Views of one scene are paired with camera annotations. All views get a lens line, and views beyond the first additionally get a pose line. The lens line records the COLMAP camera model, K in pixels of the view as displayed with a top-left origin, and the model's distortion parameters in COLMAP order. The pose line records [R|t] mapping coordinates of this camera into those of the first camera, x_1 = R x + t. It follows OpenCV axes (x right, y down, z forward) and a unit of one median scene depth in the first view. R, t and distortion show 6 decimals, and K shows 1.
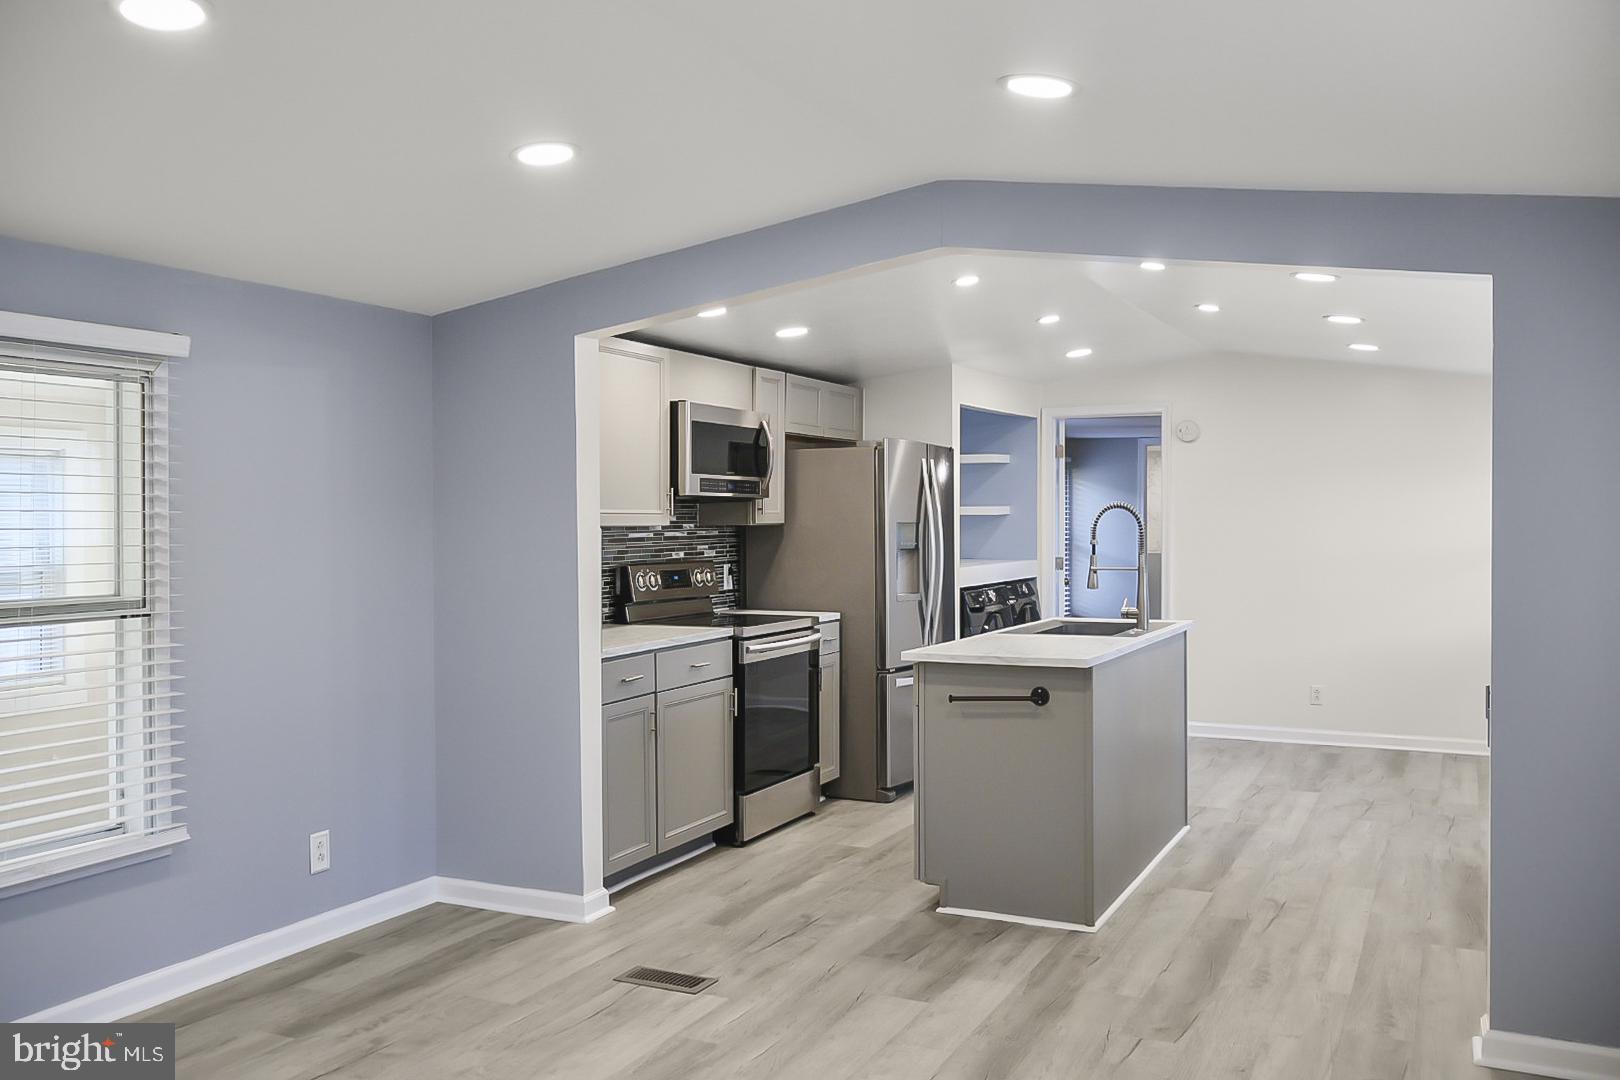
lens RADIAL K [[1356.0, 0, 830.6], [0, 1356.0, 517.7], [0, 0, 1]] dist [-0.001667, -0.004210]
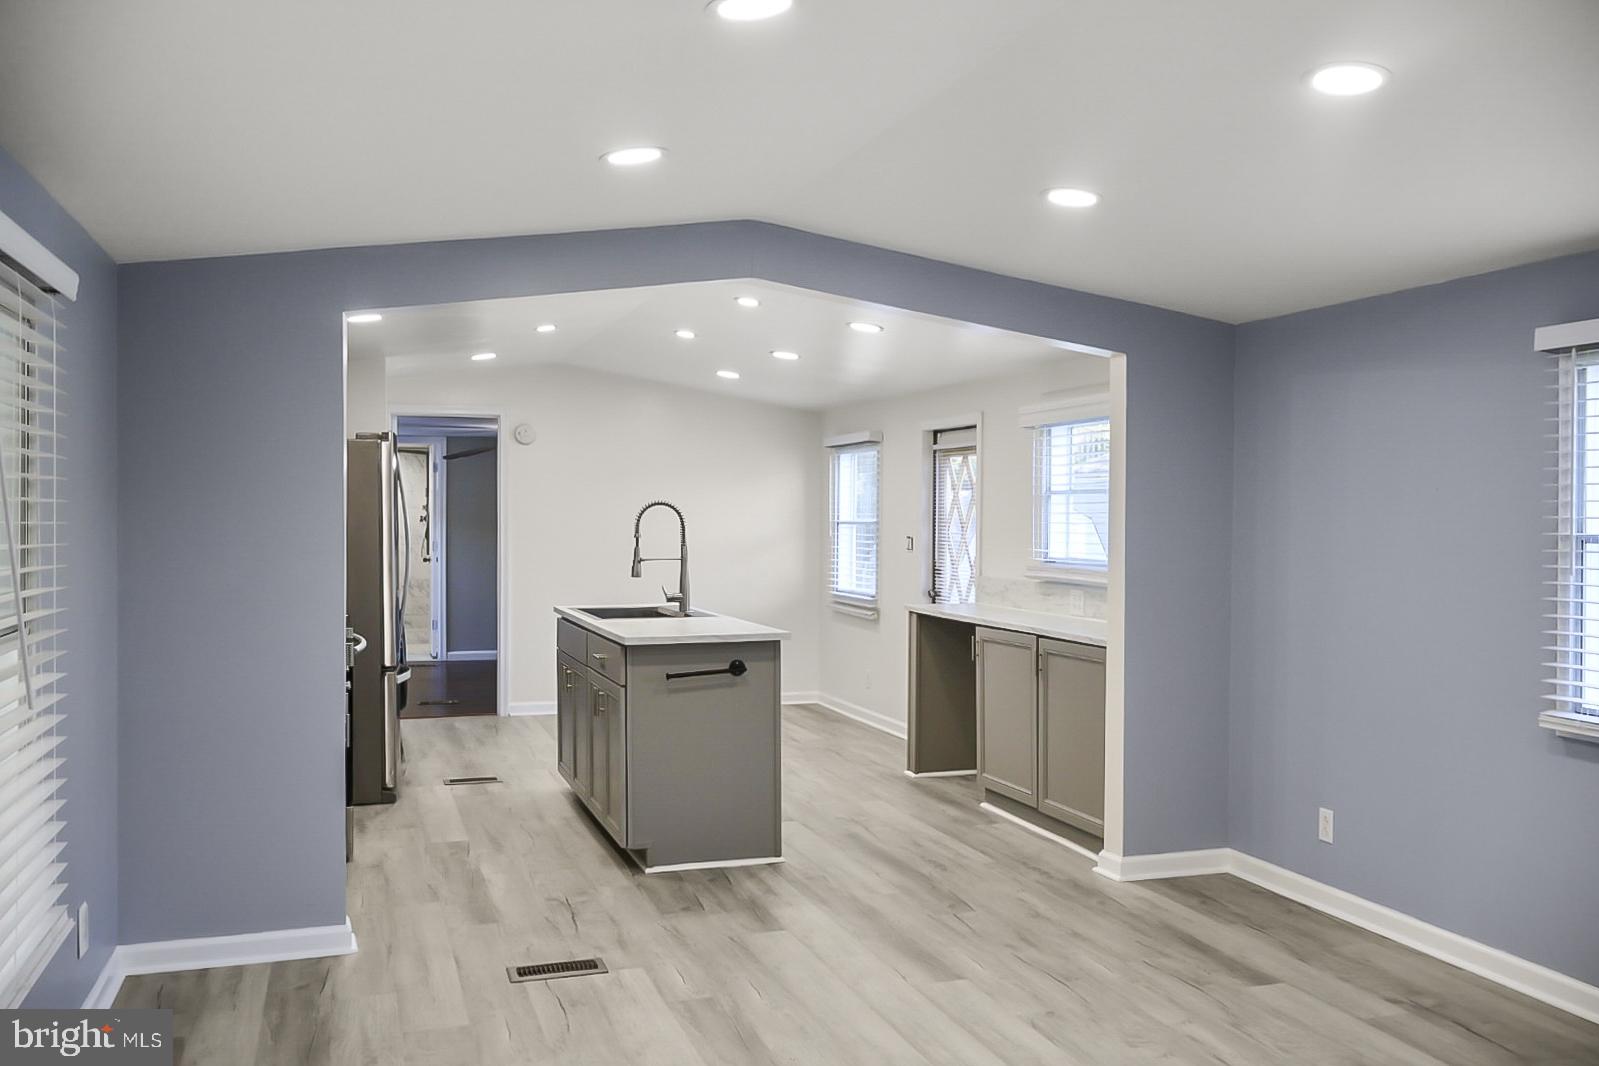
lens RADIAL K [[1338.4, 0, 804.7], [0, 1338.4, 526.7], [0, 0, 1]] dist [-0.001667, -0.004210]
pose [[0.717634, -0.001126, 0.696420, -0.484087], [-0.005354, 0.999960, 0.007134, 0.001963], [-0.696400, -0.008848, 0.717599, 0.113457]]
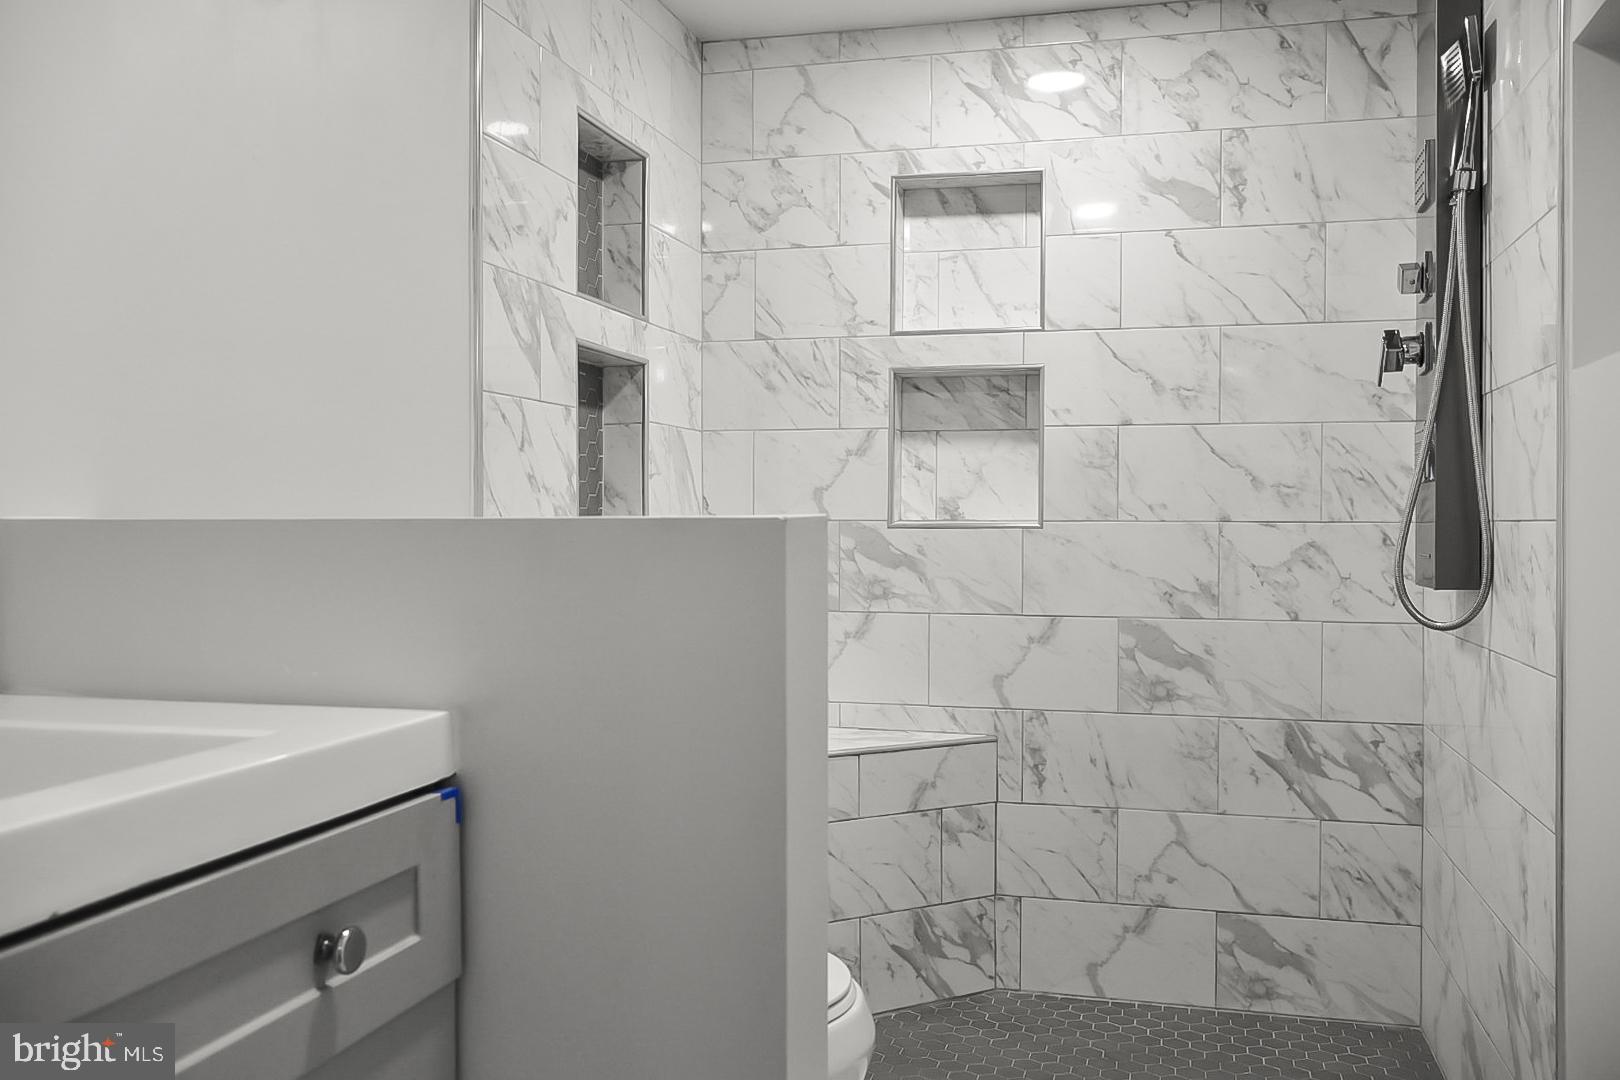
lens RADIAL K [[1356.0, 0, 808.7], [0, 1356.0, 537.9], [0, 0, 1]] dist [-0.001667, -0.004210]
pose [[0.984969, -0.000438, 0.172732, 0.542031], [-0.001490, 0.999938, 0.011033, 0.059901], [-0.172726, -0.011124, 0.984907, 2.110806]]
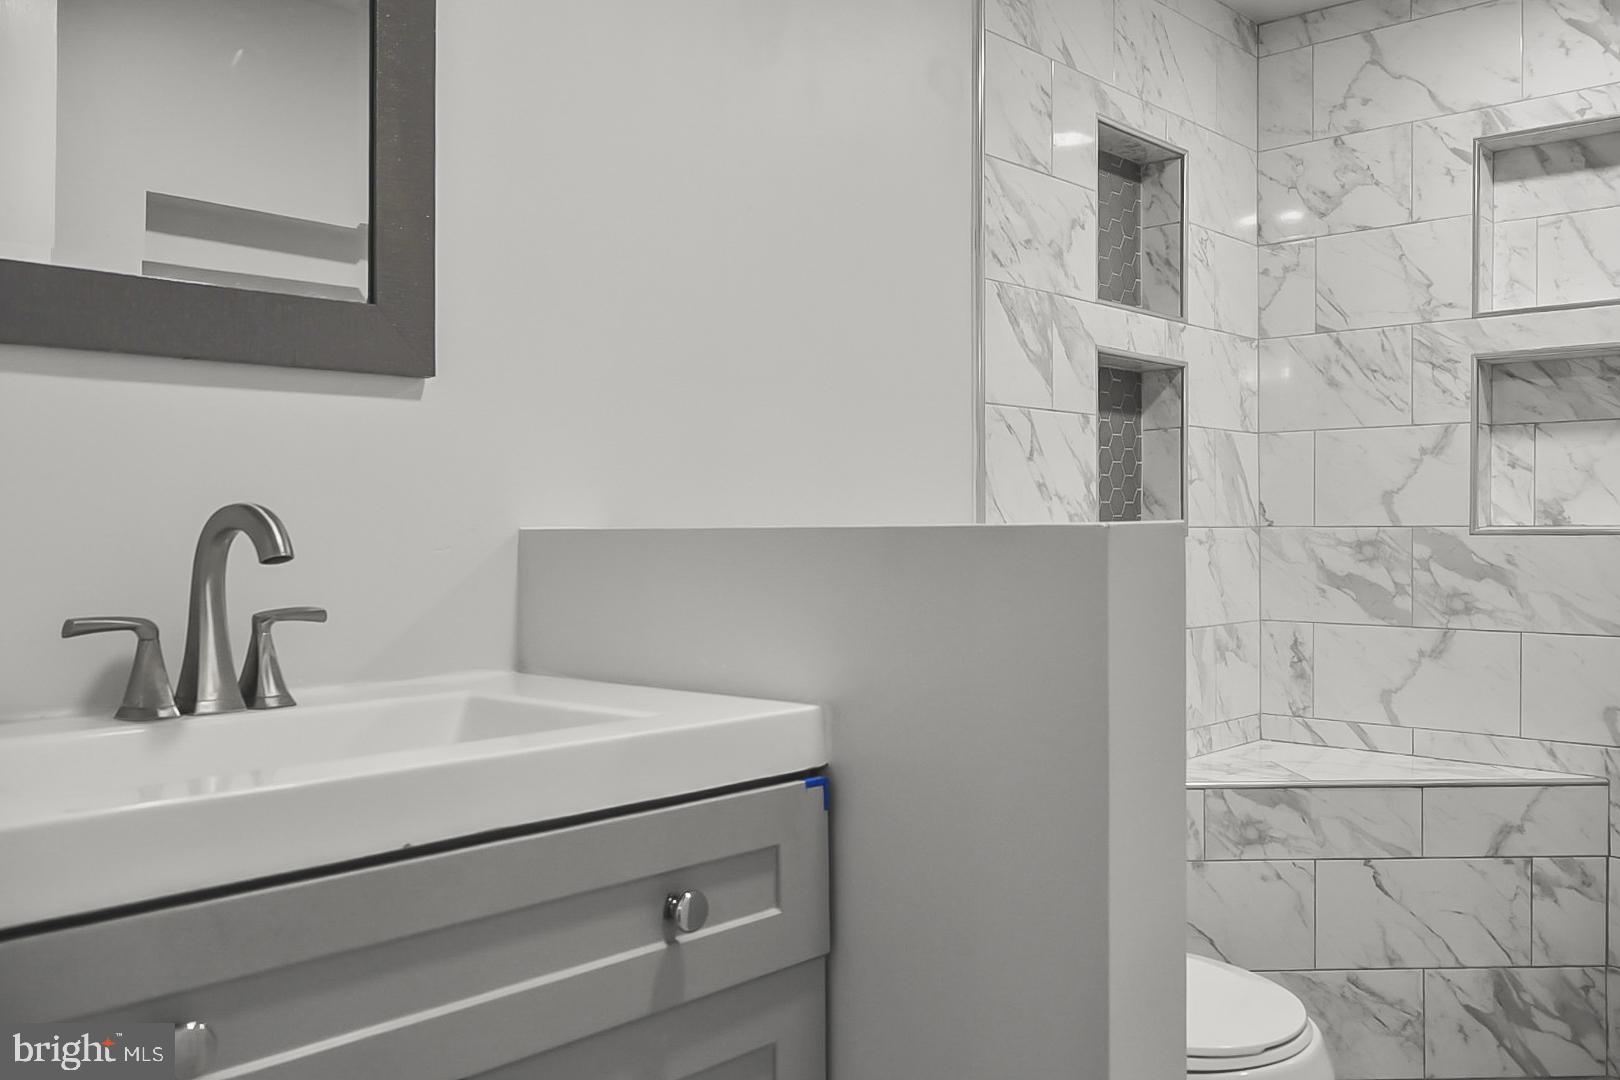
lens RADIAL K [[1356.0, 0, 822.9], [0, 1356.0, 539.7], [0, 0, 1]] dist [-0.001667, -0.004210]
pose [[0.953832, -0.000086, -0.300341, 0.589953], [0.002102, 0.999977, 0.006390, 0.060055], [0.300334, -0.006727, 0.953810, 2.111421]]
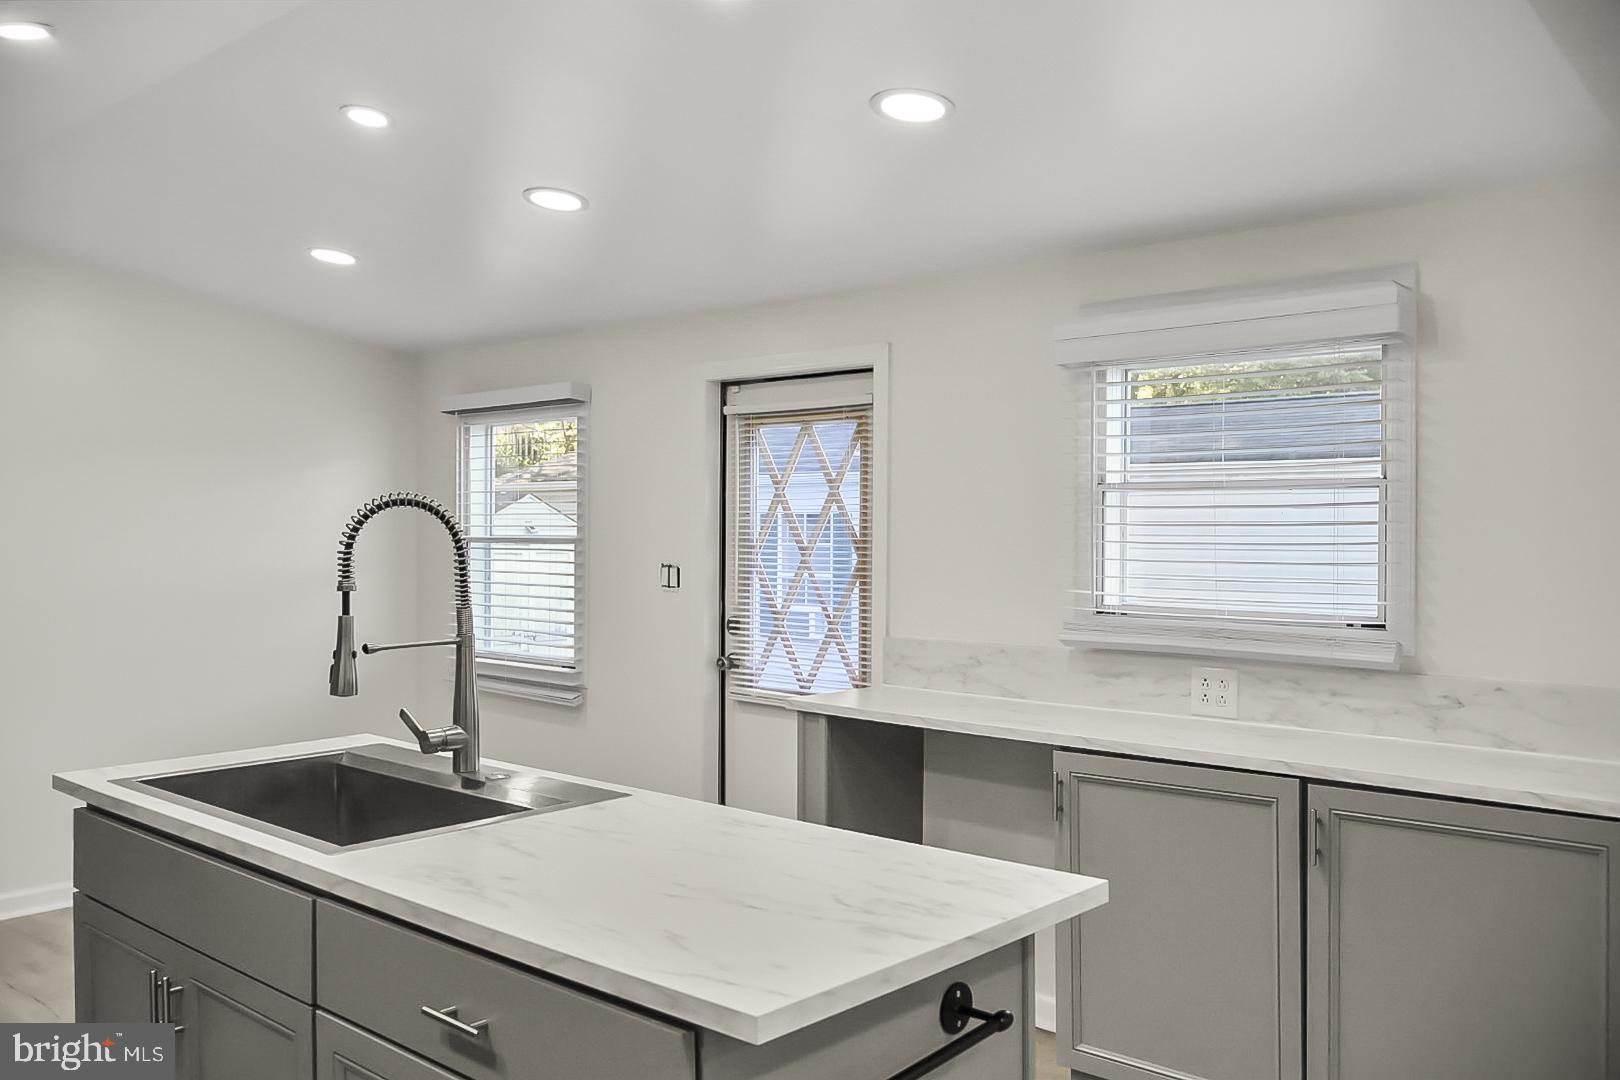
lens RADIAL K [[1356.0, 0, 817.0], [0, 1356.0, 535.6], [0, 0, 1]] dist [-0.001667, -0.004210]
pose [[0.296012, -0.003842, 0.955177, -0.172257], [-0.001486, 0.999989, 0.004483, 0.000115], [-0.955183, -0.002747, 0.296003, 0.744757]]
